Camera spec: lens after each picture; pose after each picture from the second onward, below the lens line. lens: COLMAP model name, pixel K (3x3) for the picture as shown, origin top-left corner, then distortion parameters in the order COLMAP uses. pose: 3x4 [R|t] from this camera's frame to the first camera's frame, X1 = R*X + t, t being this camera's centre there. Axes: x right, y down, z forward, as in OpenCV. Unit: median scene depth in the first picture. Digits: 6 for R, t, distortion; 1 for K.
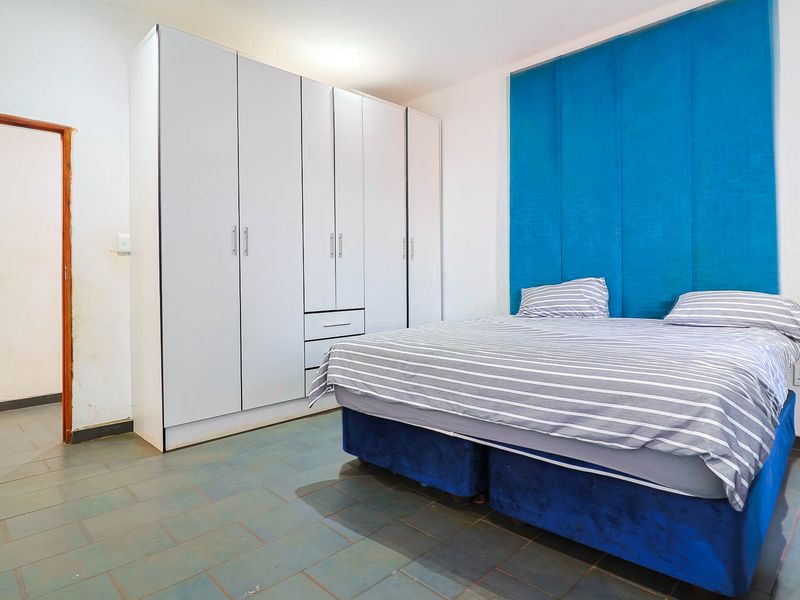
lens RADIAL K [[470.5, 0, 402.4], [0, 470.5, 296.5], [0, 0, 1]] dist [-0.000466, -0.000066]
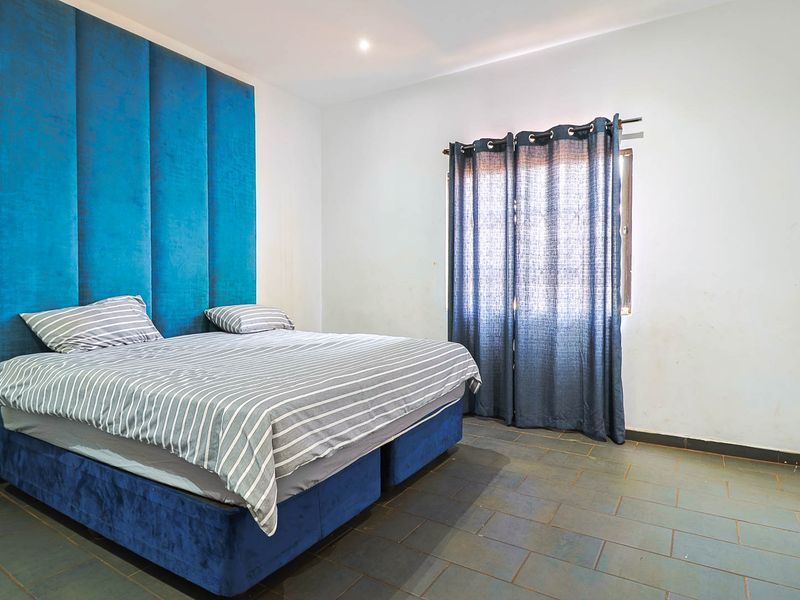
lens RADIAL K [[470.5, 0, 402.6], [0, 470.5, 297.6], [0, 0, 1]] dist [-0.000466, -0.000066]
pose [[-0.234121, -0.014287, 0.972102, -0.876593], [0.038412, 0.998975, 0.023934, -0.058384], [-0.971448, 0.042944, -0.233332, 1.099215]]
